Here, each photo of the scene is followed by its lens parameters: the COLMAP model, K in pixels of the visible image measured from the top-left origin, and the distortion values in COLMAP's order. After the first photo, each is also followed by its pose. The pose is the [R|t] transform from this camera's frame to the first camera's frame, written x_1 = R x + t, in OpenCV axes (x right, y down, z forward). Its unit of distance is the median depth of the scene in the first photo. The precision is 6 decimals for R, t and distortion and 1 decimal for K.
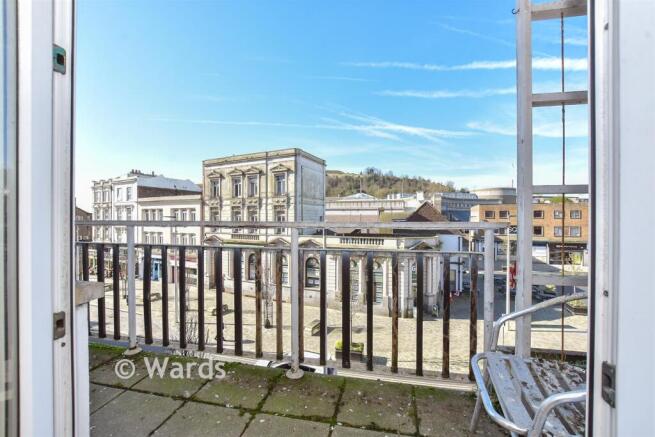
lens RADIAL K [[299.0, 0, 327.5], [0, 299.0, 218.5], [0, 0, 1]] dist [-0.014165, 0.000033]
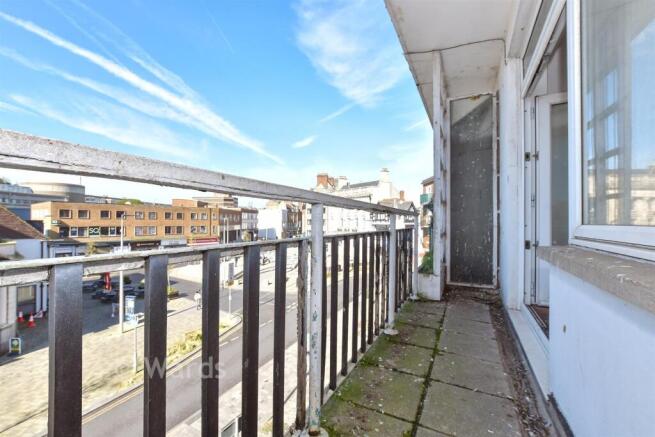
lens RADIAL K [[284.1, 0, 327.5], [0, 284.1, 218.5], [0, 0, 1]] dist [0.000000, 0.000076]
pose [[0.219404, 0.010873, 0.975574, -0.151158], [-0.006792, 0.999931, -0.009617, 0.004845], [-0.975610, -0.004516, 0.219462, 0.110379]]
